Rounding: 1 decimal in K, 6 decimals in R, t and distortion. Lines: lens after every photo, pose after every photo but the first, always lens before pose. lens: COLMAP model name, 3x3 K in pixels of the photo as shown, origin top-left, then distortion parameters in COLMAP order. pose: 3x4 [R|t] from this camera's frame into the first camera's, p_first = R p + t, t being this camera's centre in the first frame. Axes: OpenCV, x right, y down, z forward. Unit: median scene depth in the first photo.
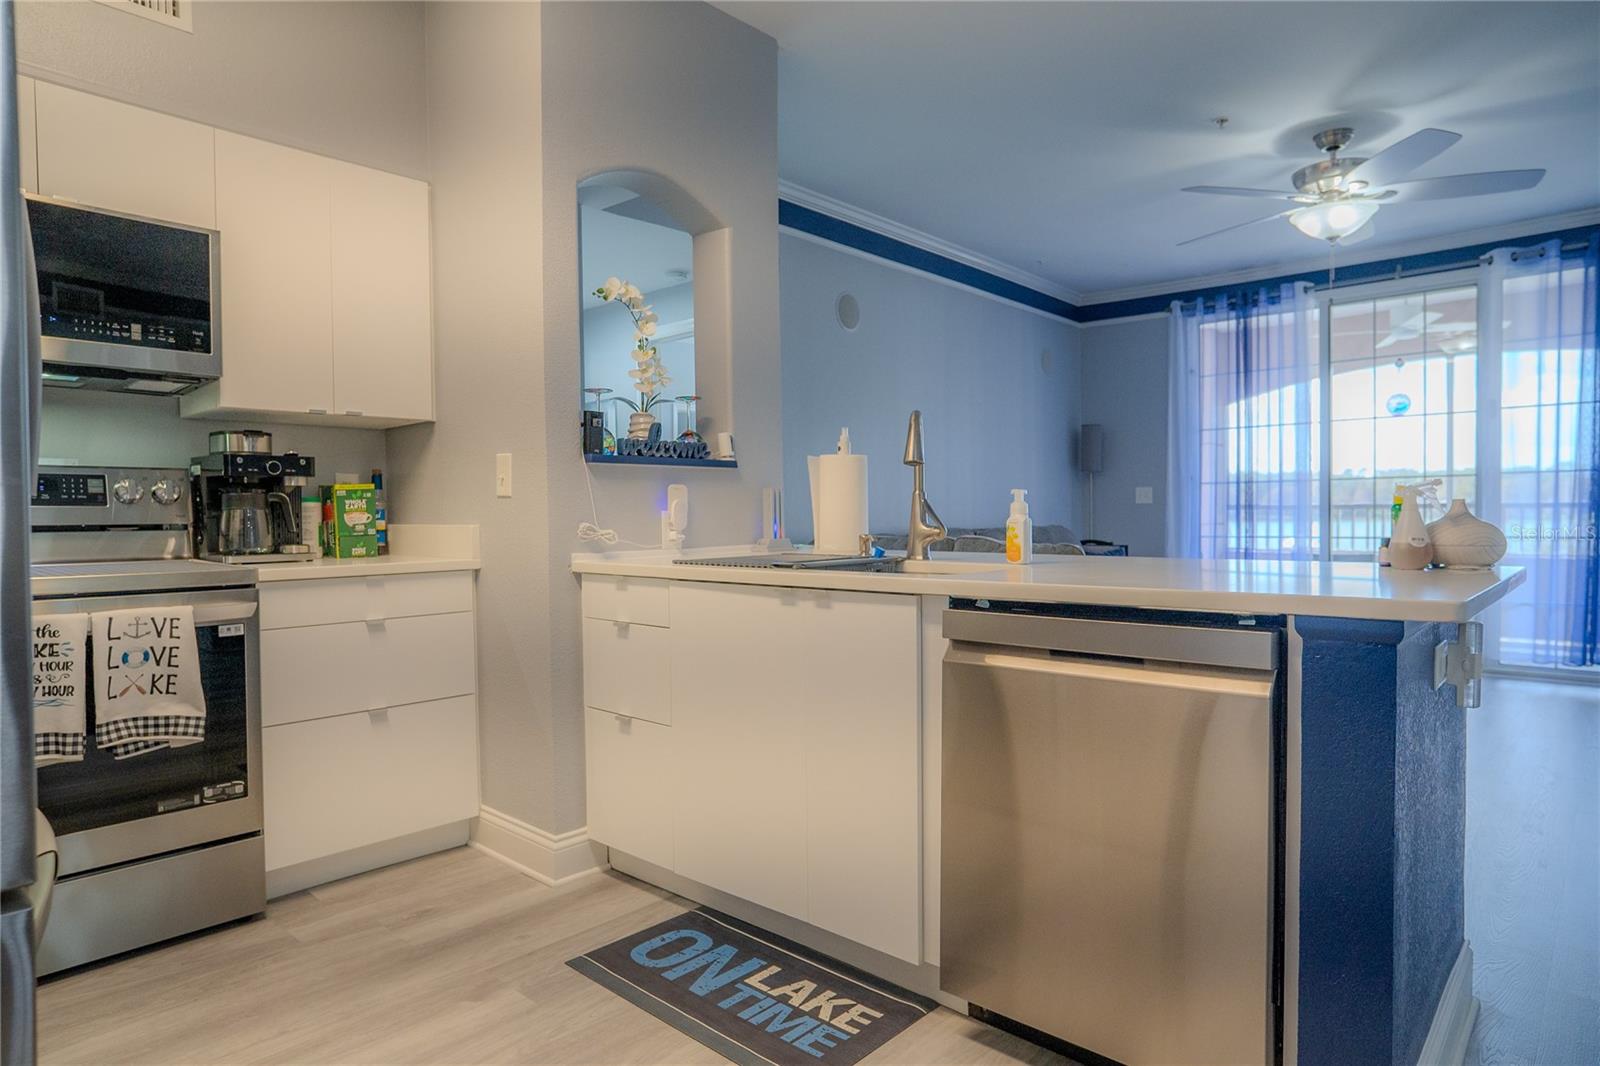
lens RADIAL K [[925.7, 0, 816.0], [0, 925.7, 534.0], [0, 0, 1]] dist [-0.036166, 0.024071]
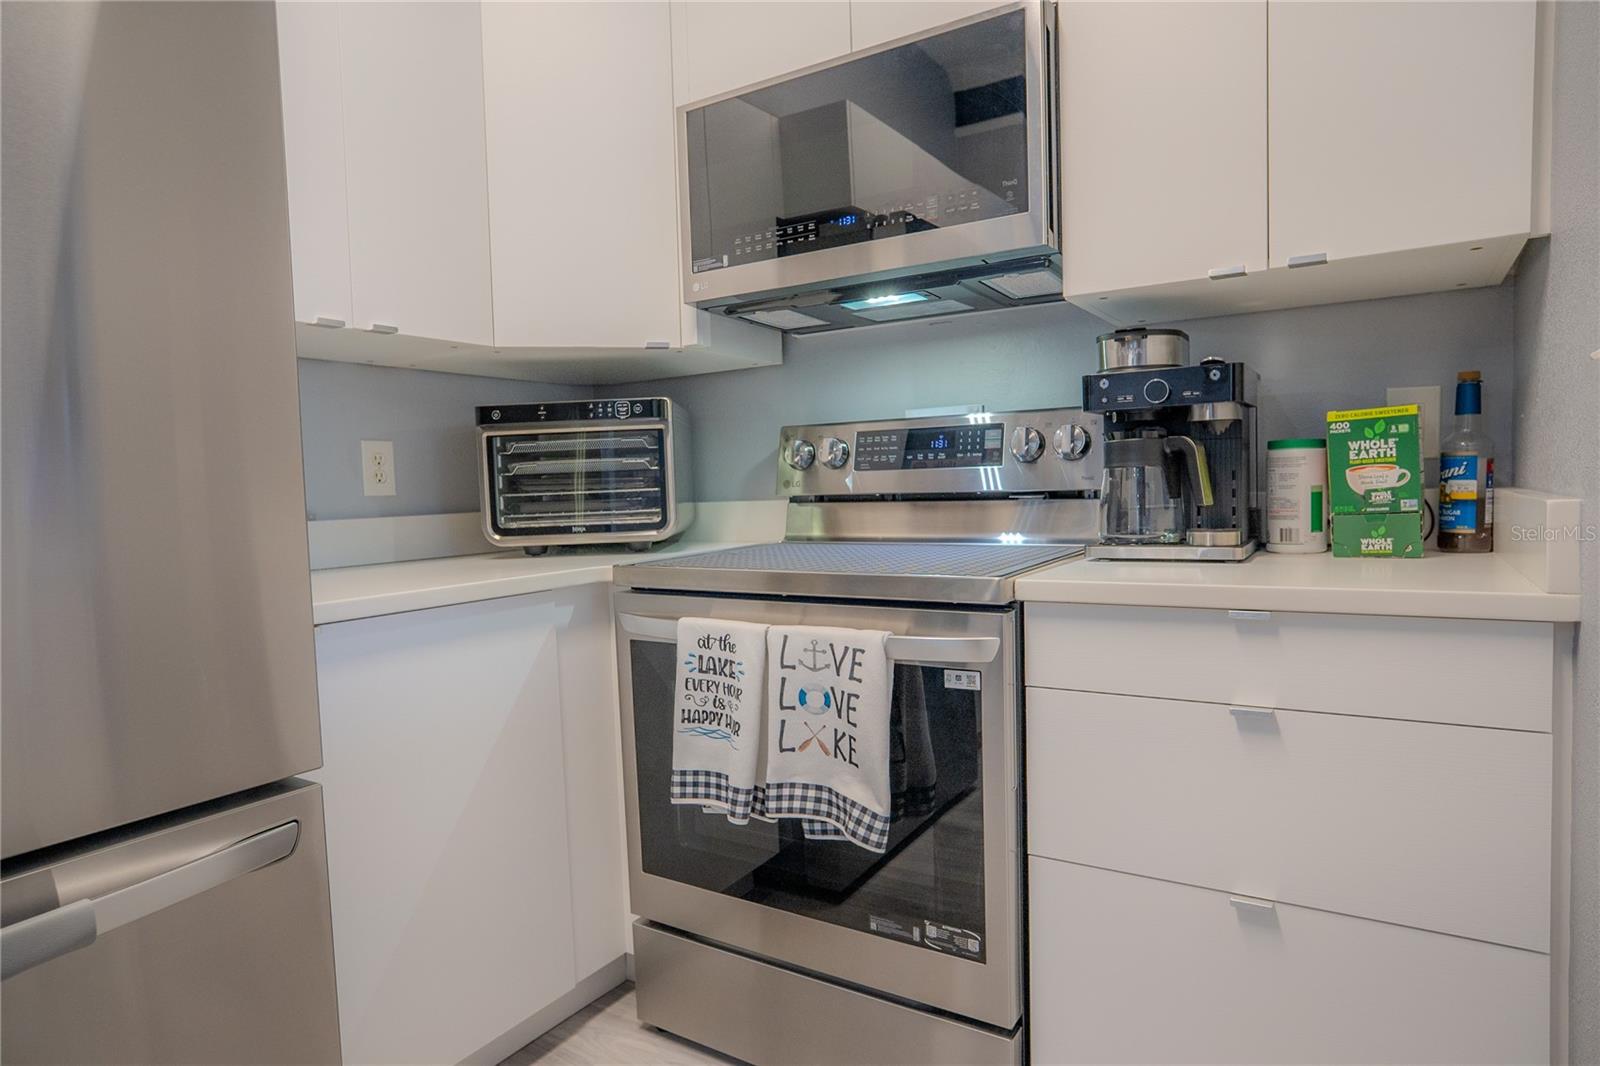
lens RADIAL K [[925.7, 0, 798.1], [0, 925.7, 542.5], [0, 0, 1]] dist [-0.036166, 0.024071]
pose [[0.140396, 0.068061, -0.987753, -0.076830], [0.007081, 0.997540, 0.069742, -0.024803], [0.990070, -0.016786, 0.139569, 0.824671]]
